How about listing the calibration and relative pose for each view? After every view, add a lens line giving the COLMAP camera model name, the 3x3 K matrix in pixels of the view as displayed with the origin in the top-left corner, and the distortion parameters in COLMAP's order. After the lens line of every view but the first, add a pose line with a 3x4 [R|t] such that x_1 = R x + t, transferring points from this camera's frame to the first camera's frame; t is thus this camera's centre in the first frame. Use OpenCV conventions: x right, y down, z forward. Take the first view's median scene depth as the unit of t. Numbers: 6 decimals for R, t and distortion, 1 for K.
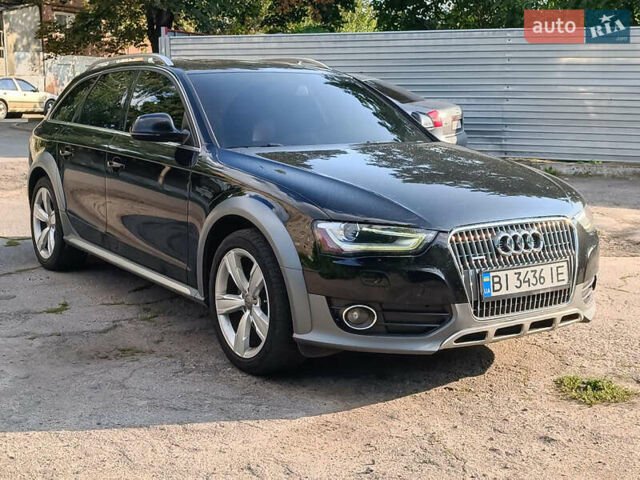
lens RADIAL K [[884.4, 0, 320.0], [0, 884.4, 240.0], [0, 0, 1]] dist [0.247789, -0.914612]
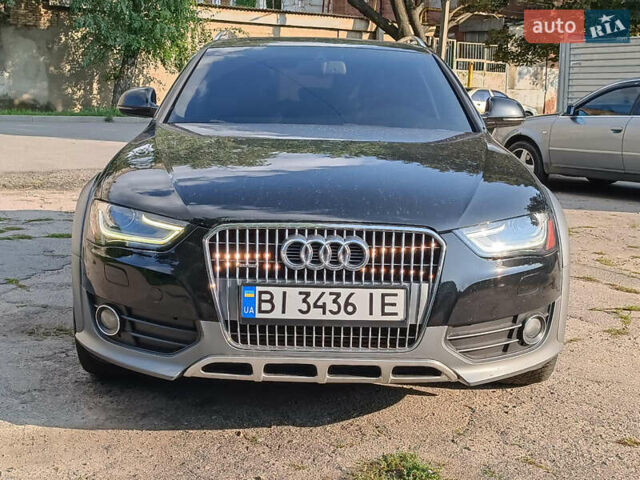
lens RADIAL K [[884.4, 0, 320.0], [0, 884.4, 240.0], [0, 0, 1]] dist [0.247789, -0.914612]
pose [[0.825187, 0.092513, -0.557232, 0.633371], [-0.104082, 0.994508, 0.010978, -0.015507], [0.555187, 0.048939, 0.830284, 0.401962]]
